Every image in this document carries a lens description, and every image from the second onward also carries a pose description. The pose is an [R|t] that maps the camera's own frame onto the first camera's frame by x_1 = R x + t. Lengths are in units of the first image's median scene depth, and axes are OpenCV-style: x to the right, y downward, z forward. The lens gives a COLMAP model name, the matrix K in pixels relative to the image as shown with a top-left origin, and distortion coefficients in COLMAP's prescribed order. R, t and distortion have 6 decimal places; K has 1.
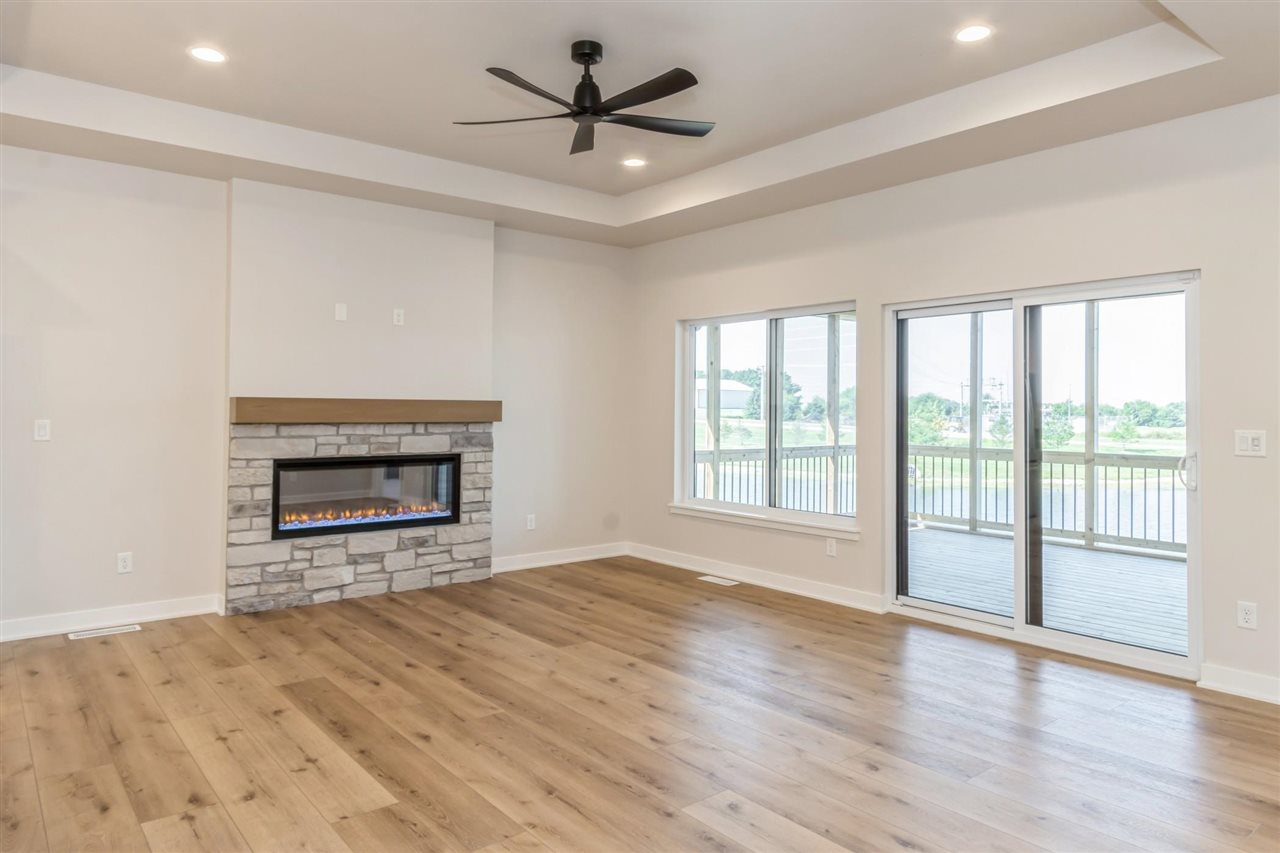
lens RADIAL K [[822.0, 0, 641.6], [0, 822.0, 398.0], [0, 0, 1]] dist [-0.000124, -0.000435]
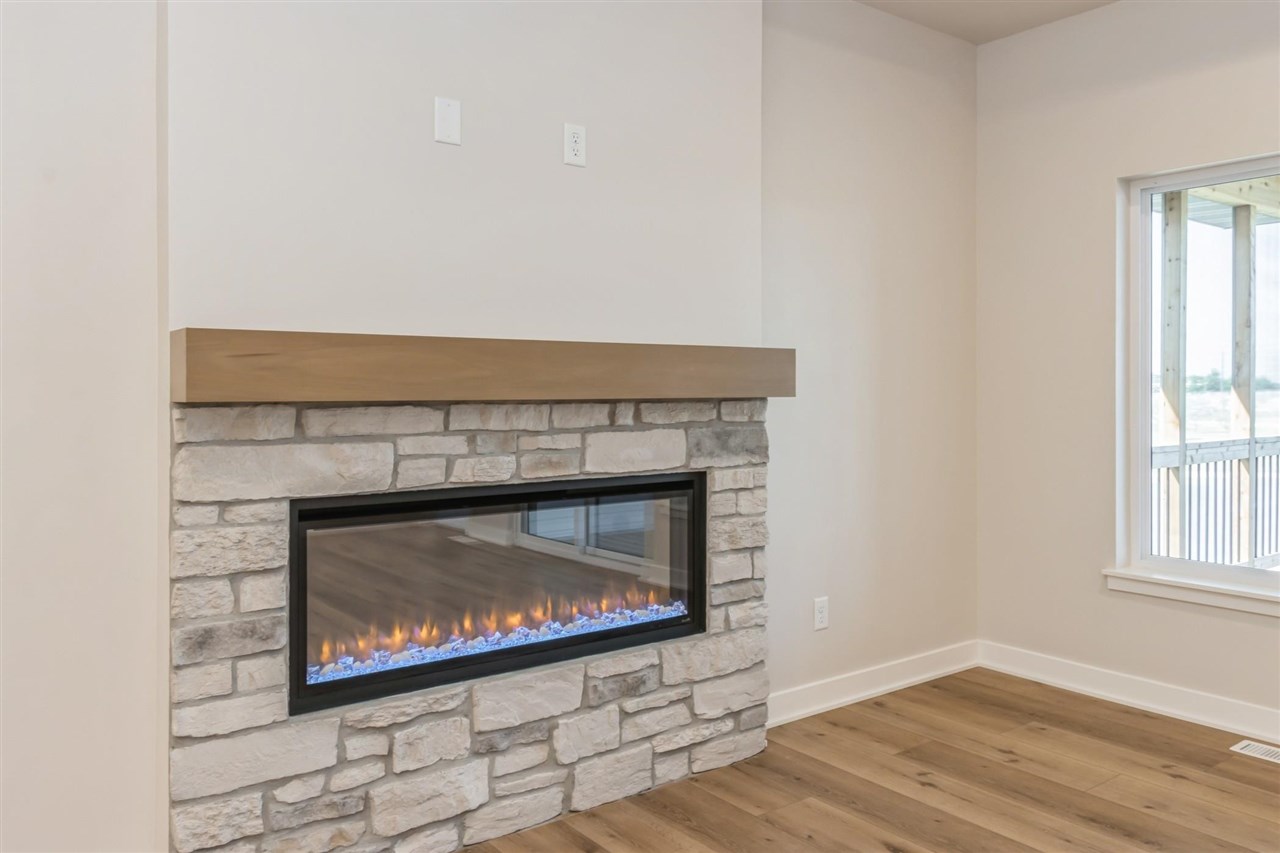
lens RADIAL K [[974.4, 0, 640.2], [0, 974.4, 397.2], [0, 0, 1]] dist [0.002614, -0.002058]
pose [[0.999114, -0.008476, -0.041223, -0.248607], [0.009392, 0.999712, 0.022067, 0.018250], [0.041024, -0.022434, 0.998906, 0.520218]]
